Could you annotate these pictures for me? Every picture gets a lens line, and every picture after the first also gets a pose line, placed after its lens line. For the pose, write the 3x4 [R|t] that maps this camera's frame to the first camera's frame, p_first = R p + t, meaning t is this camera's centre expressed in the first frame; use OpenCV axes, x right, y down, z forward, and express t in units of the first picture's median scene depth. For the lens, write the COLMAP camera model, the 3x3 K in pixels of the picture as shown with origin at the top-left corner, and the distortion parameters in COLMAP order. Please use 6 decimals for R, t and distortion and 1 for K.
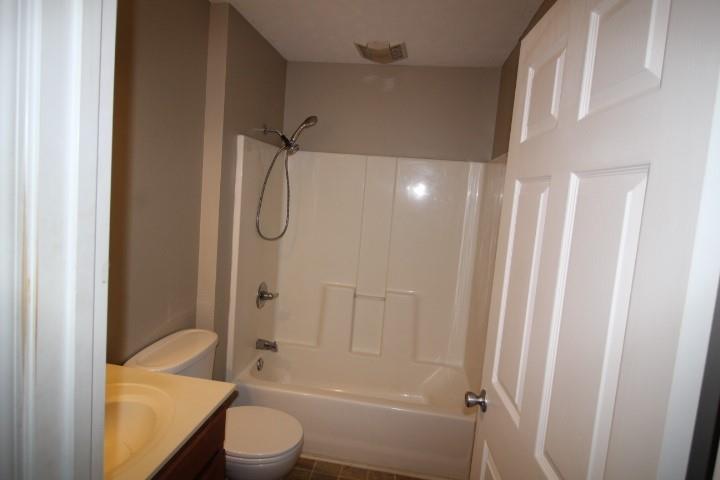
lens RADIAL K [[418.3, 0, 360.7], [0, 418.3, 236.1], [0, 0, 1]] dist [0.002271, 0.000192]
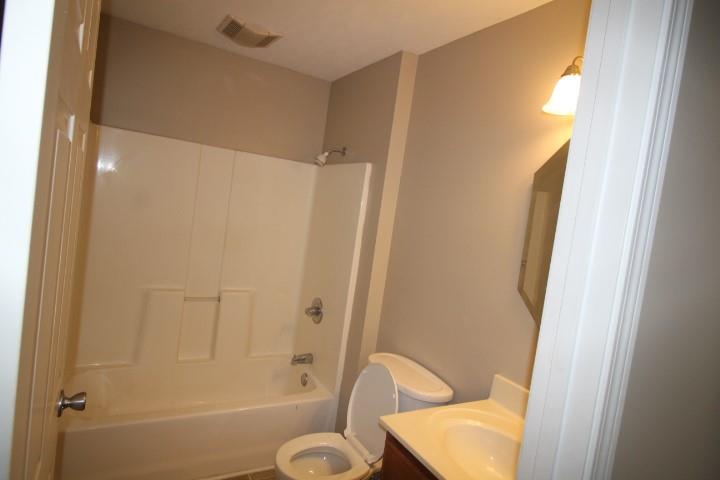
lens RADIAL K [[430.9, 0, 353.1], [0, 430.9, 238.3], [0, 0, 1]] dist [-0.002387, -0.000331]
pose [[0.746275, -0.023650, 0.665218, -0.389206], [-0.008727, 0.998935, 0.045305, -0.035430], [-0.665581, -0.039615, 0.745274, 0.082256]]
